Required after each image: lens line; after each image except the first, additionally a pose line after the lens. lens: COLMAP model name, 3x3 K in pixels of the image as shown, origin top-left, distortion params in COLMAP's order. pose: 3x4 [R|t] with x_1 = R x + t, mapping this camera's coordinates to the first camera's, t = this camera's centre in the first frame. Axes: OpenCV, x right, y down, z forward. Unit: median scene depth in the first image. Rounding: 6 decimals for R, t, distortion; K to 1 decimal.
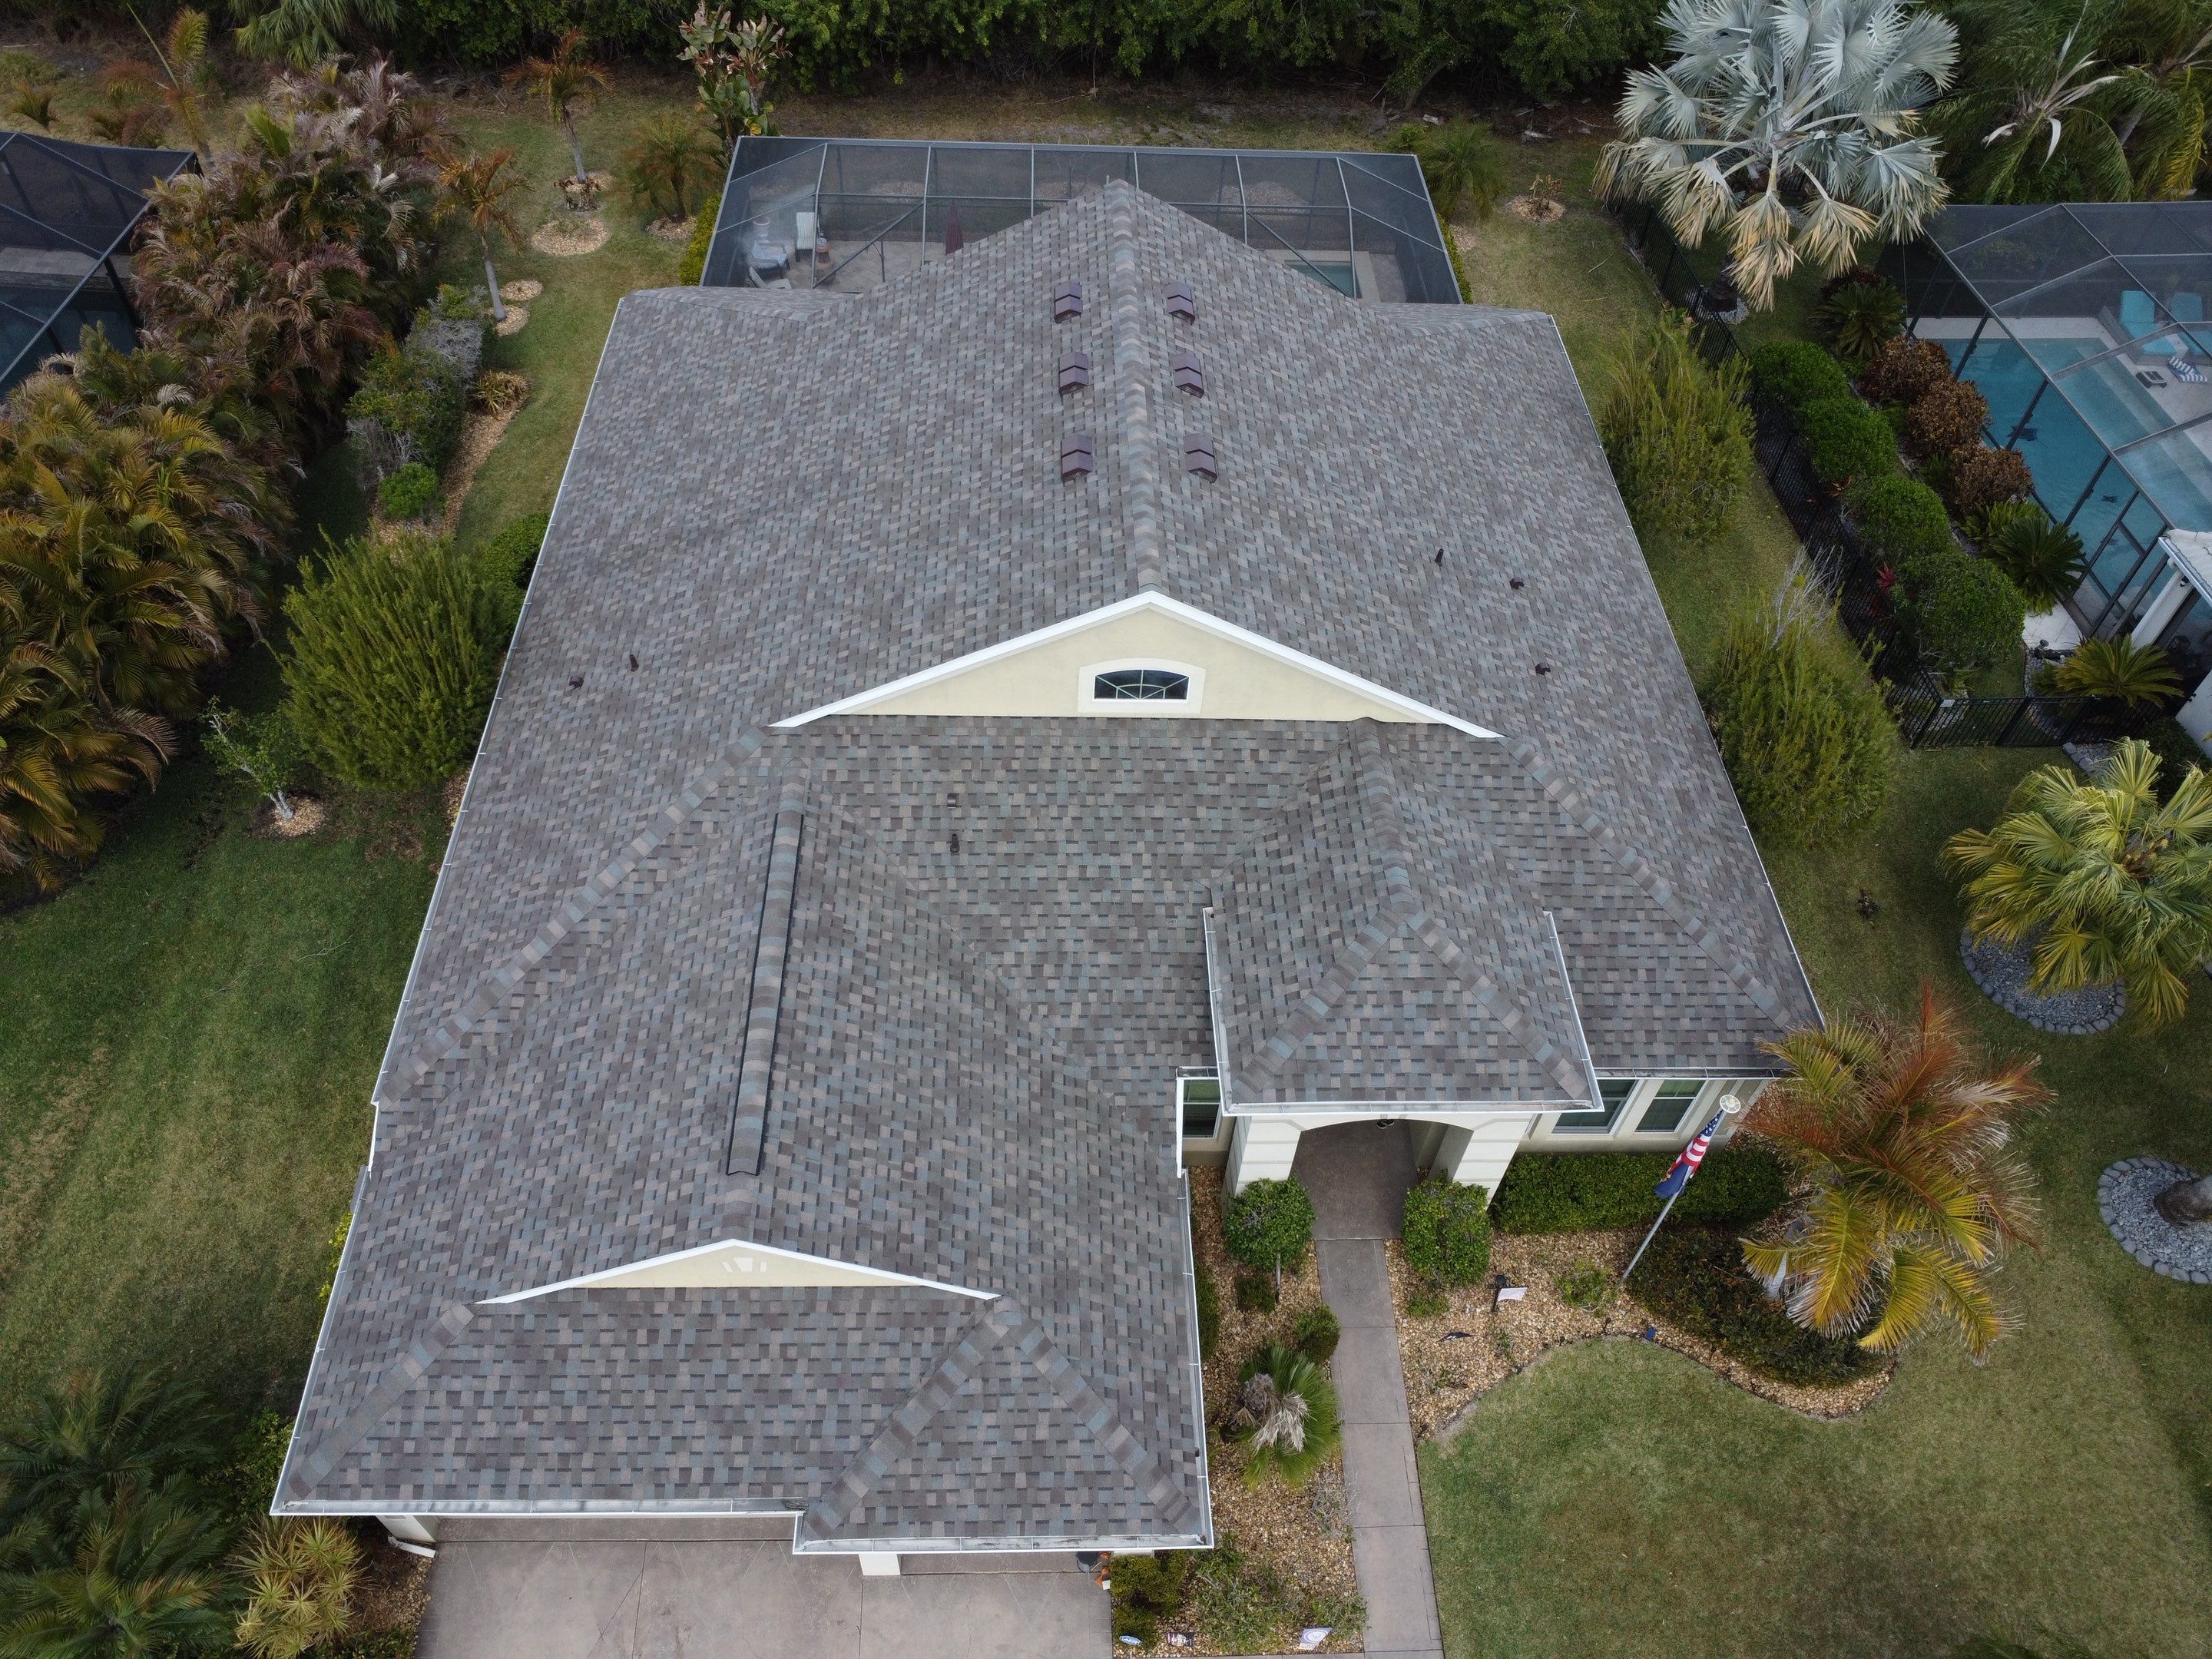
lens RADIAL K [[1599.6, 0, 1094.3], [0, 1599.6, 822.0], [0, 0, 1]] dist [-0.025813, -0.008467]
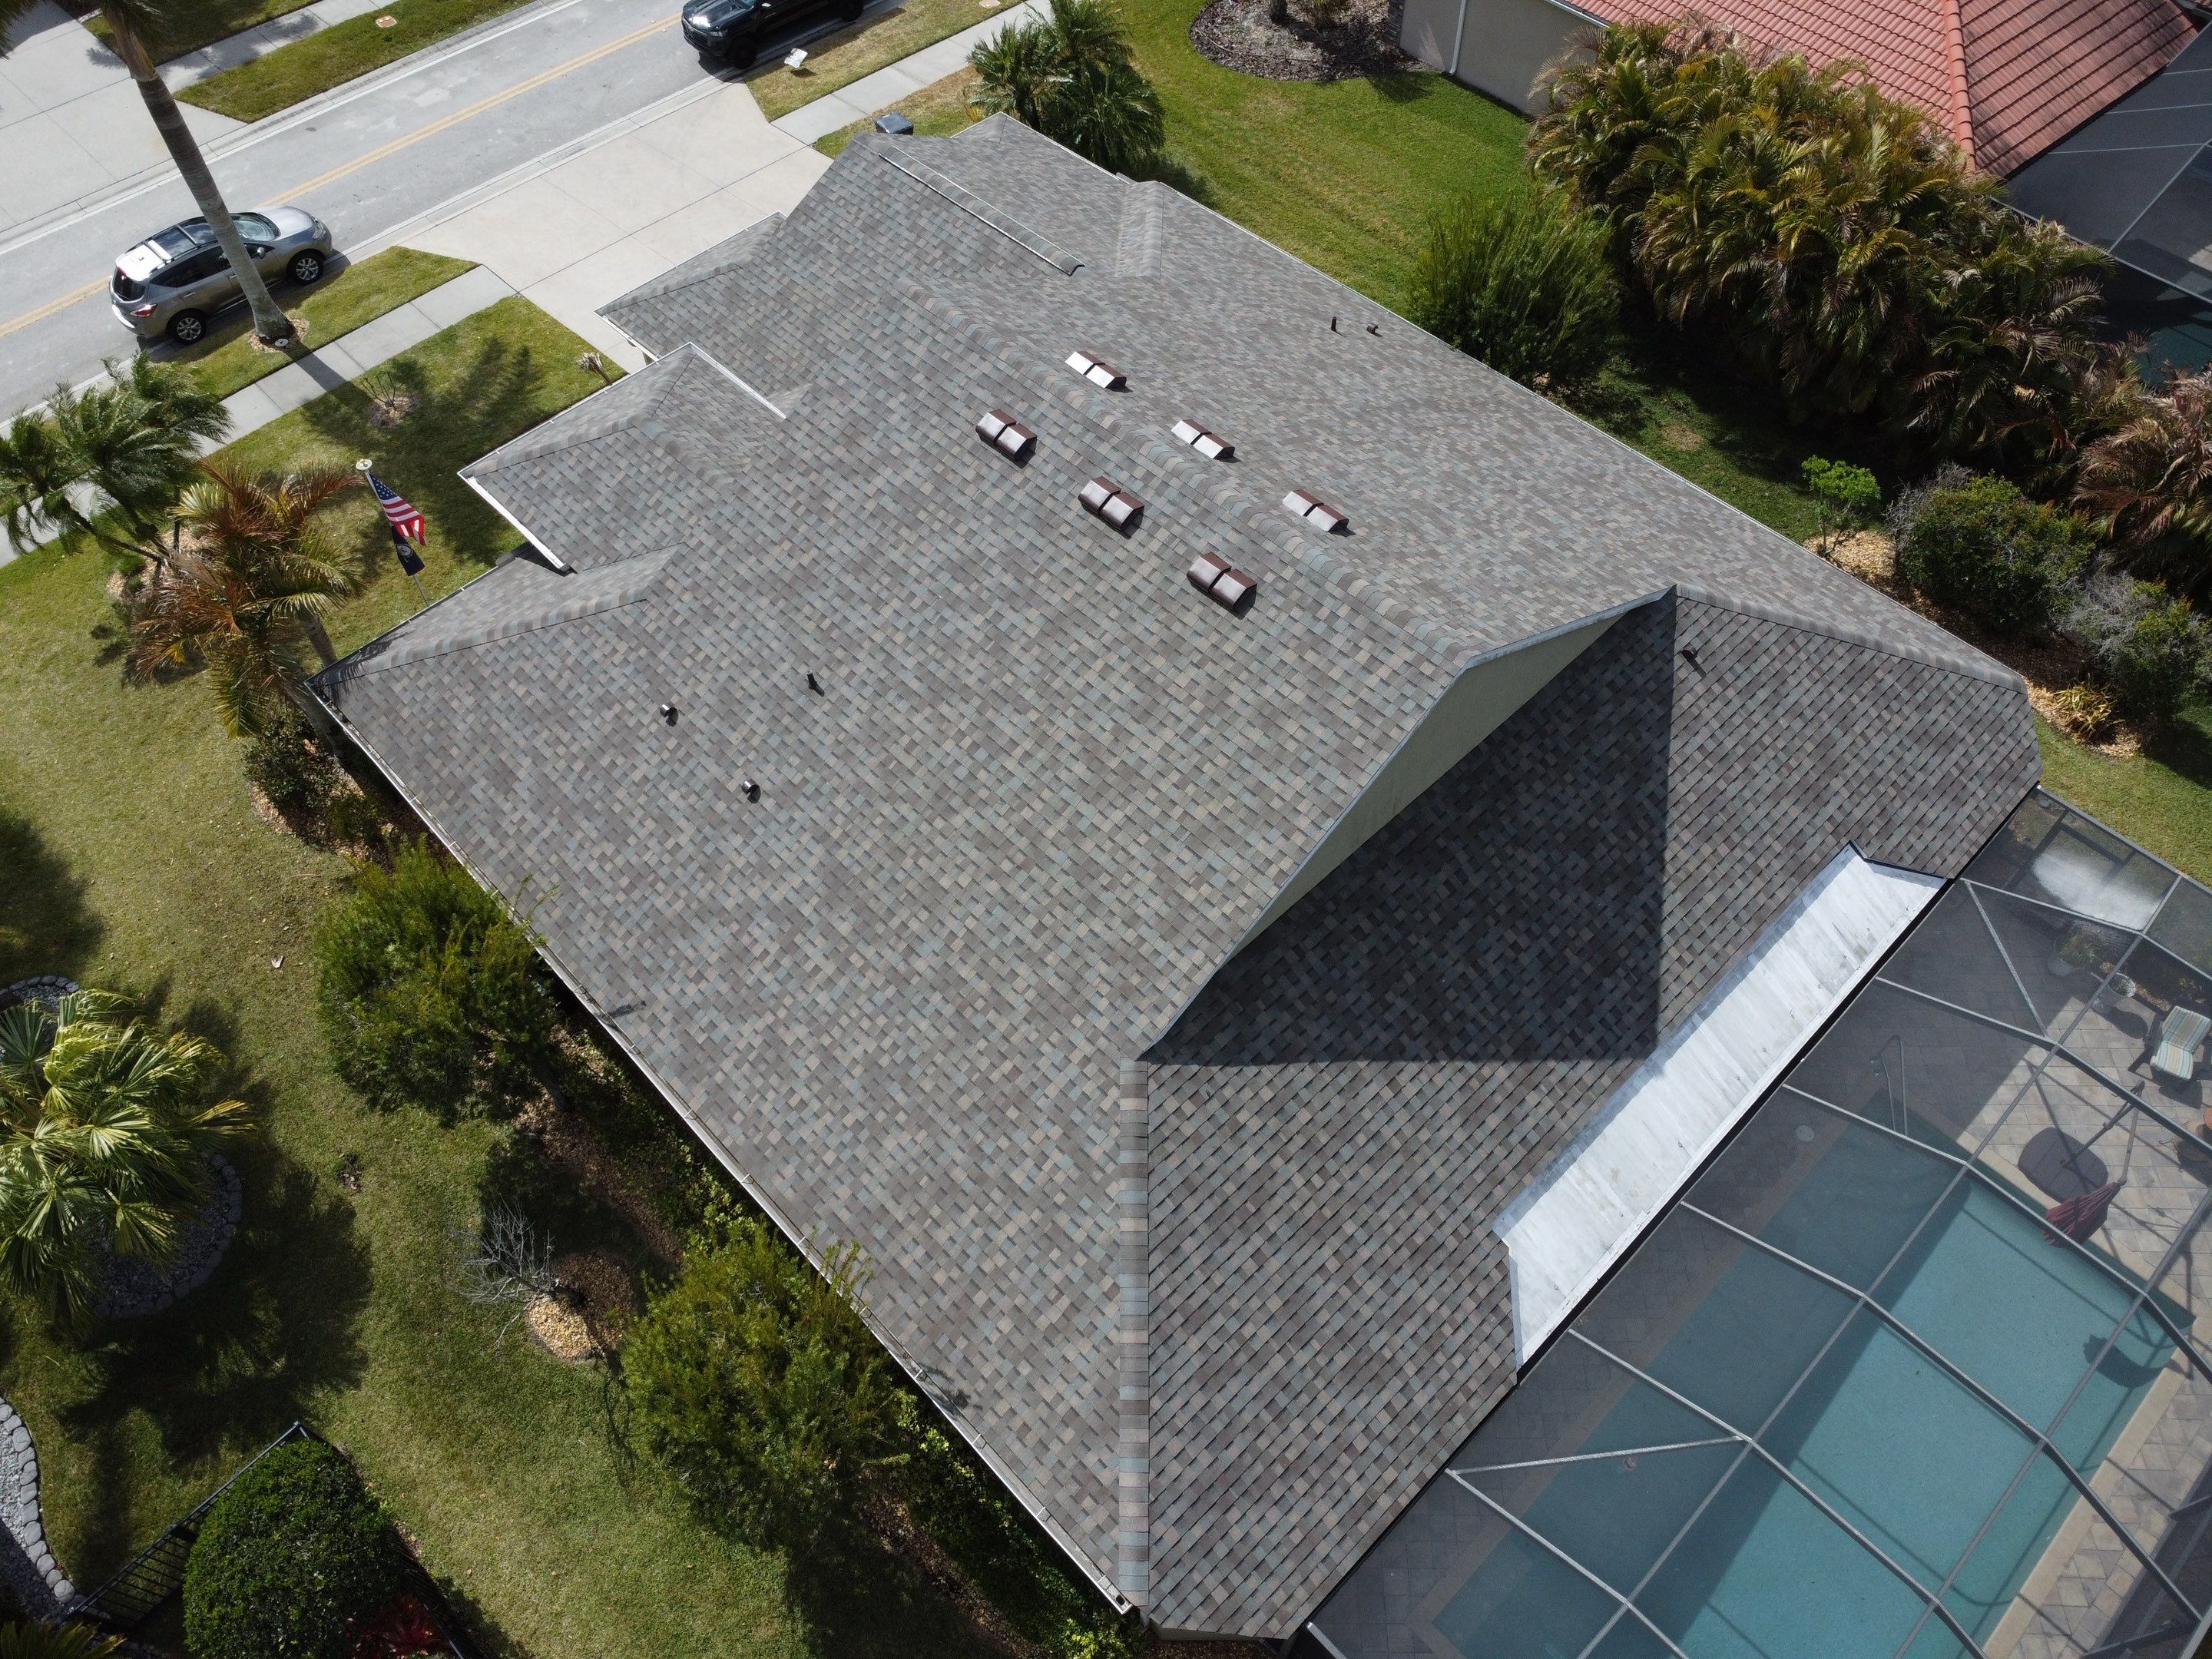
lens RADIAL K [[1599.6, 0, 1097.0], [0, 1599.6, 826.1], [0, 0, 1]] dist [-0.025813, -0.008467]
pose [[-0.741196, 0.529323, -0.412851, 0.568302], [-0.514149, -0.052215, 0.856110, -1.132760], [0.431602, 0.846812, 0.310852, 0.960712]]
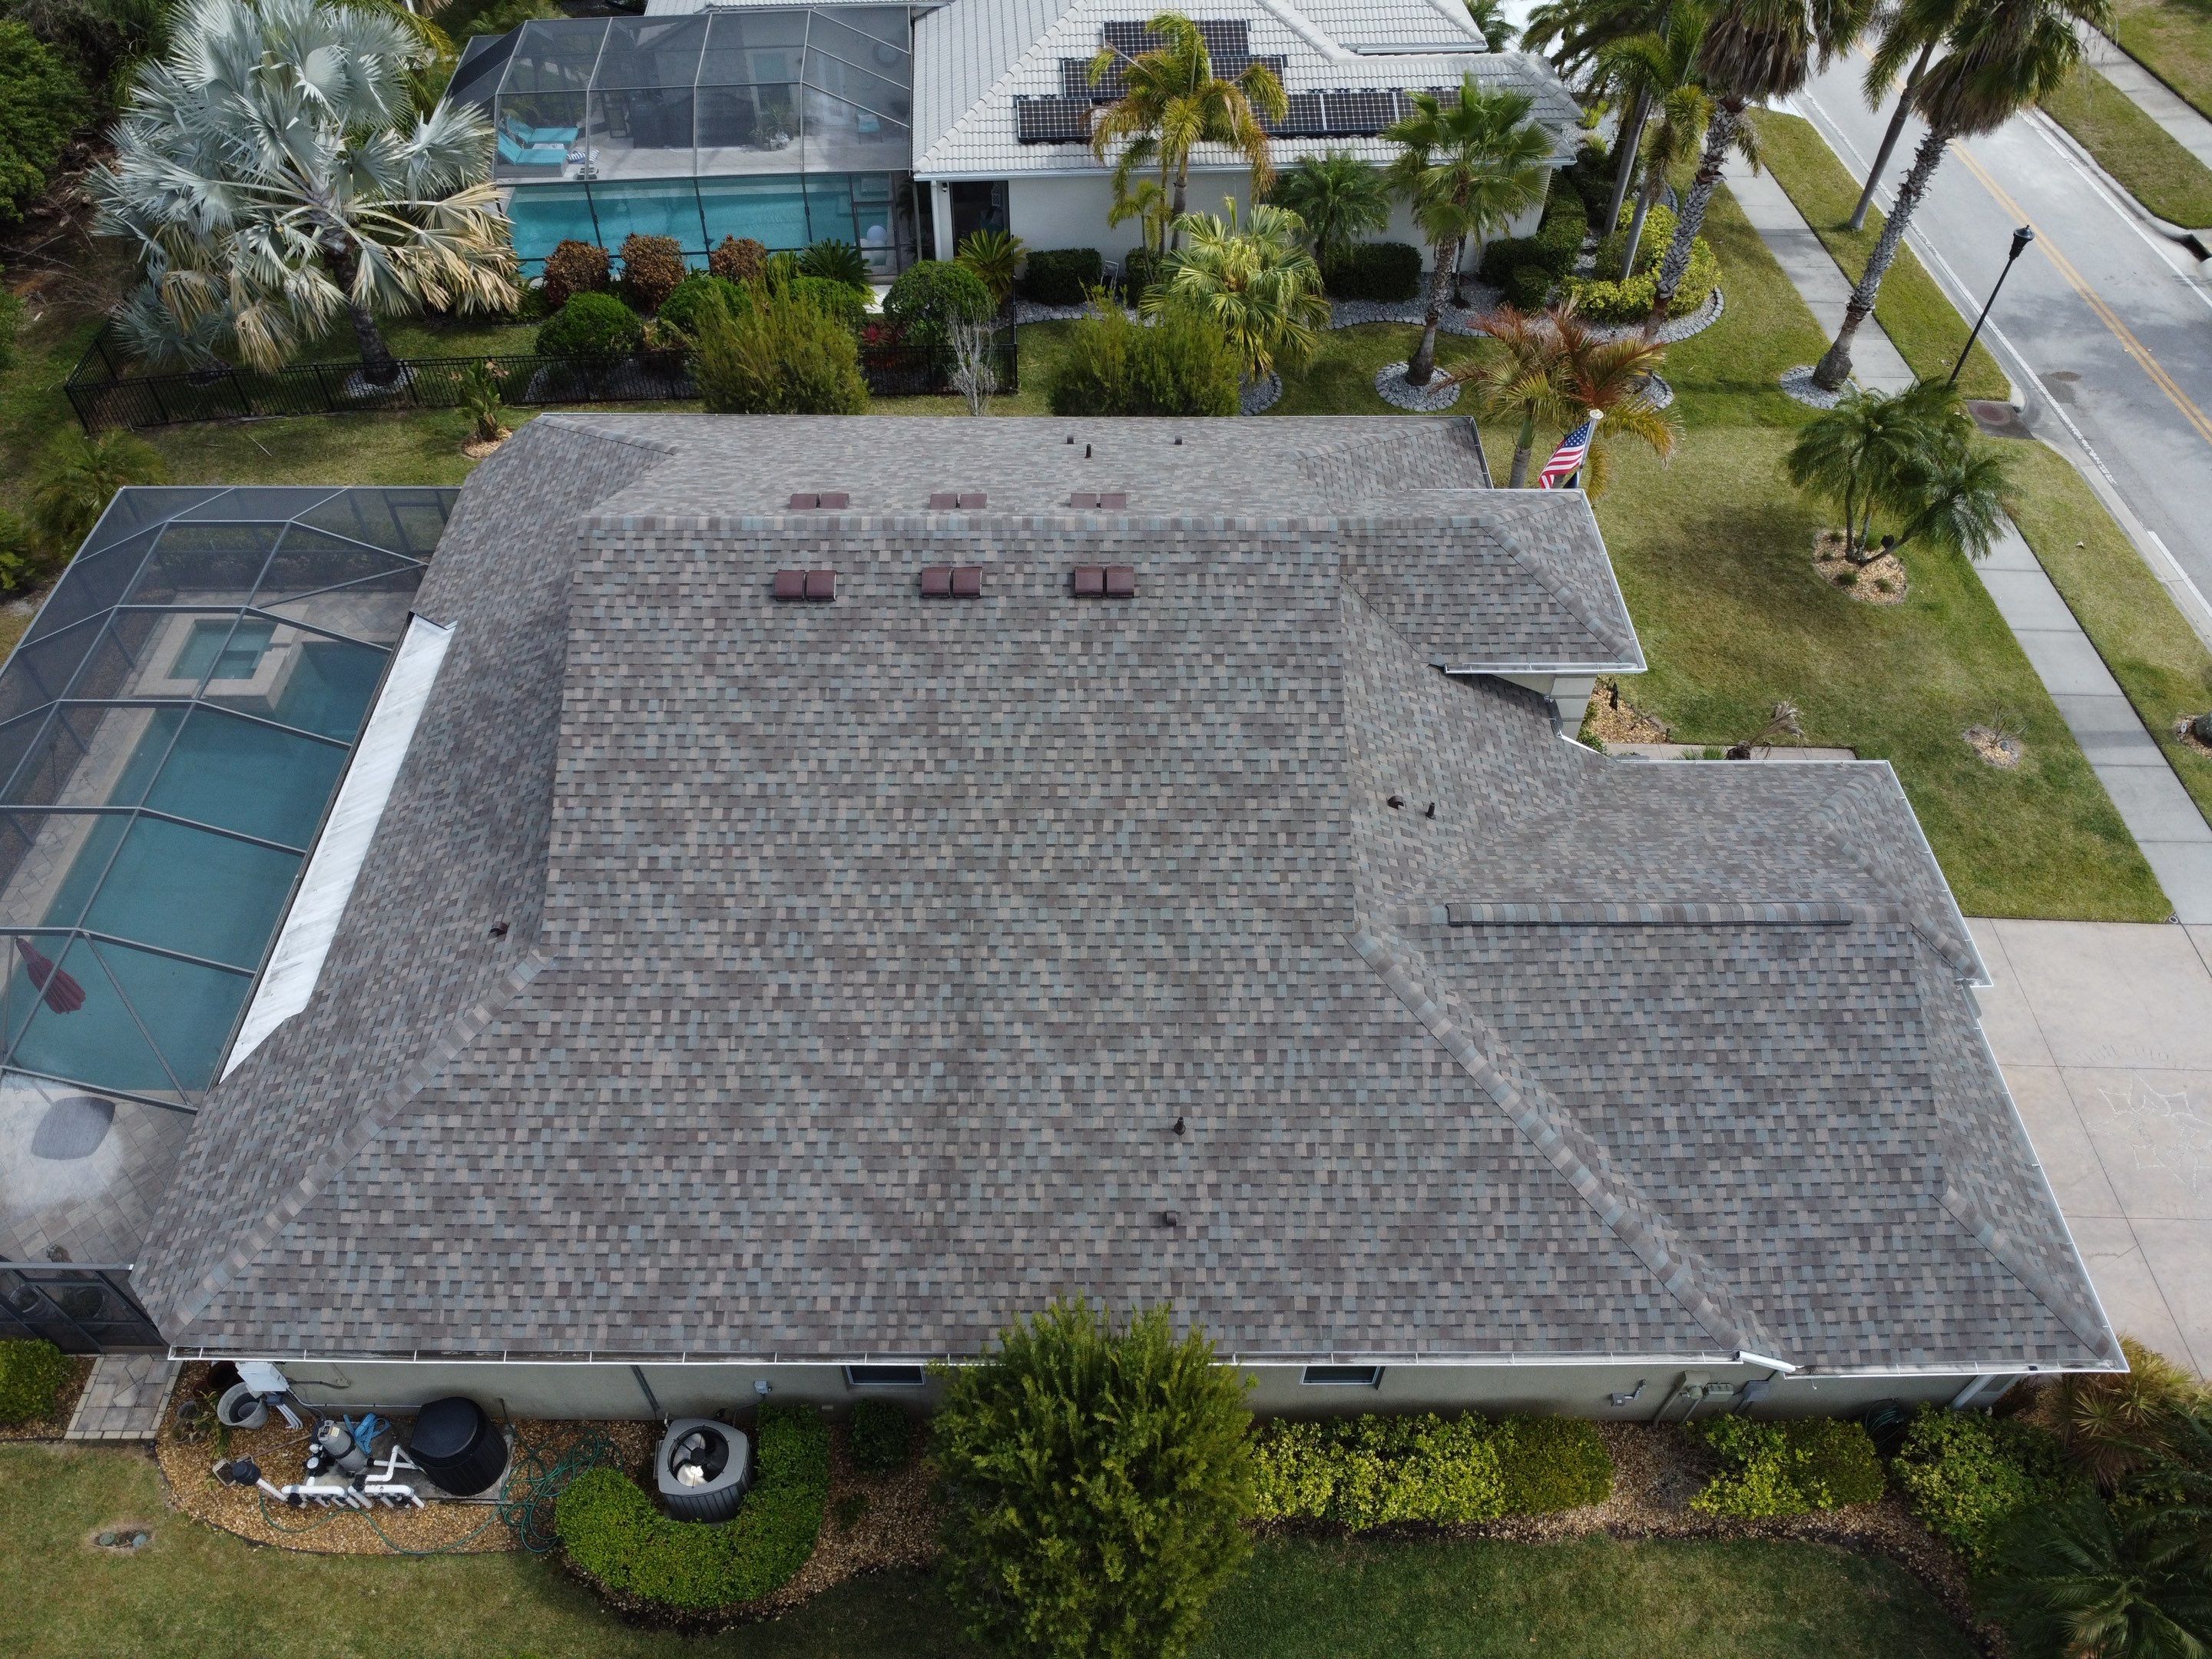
lens RADIAL K [[1599.6, 0, 1093.8], [0, 1599.6, 820.9], [0, 0, 1]] dist [-0.025813, -0.008467]
pose [[0.024904, -0.774423, 0.632178, -0.759556], [0.754843, 0.429175, 0.496006, -0.671758], [-0.655433, 0.464842, 0.595256, 0.511139]]
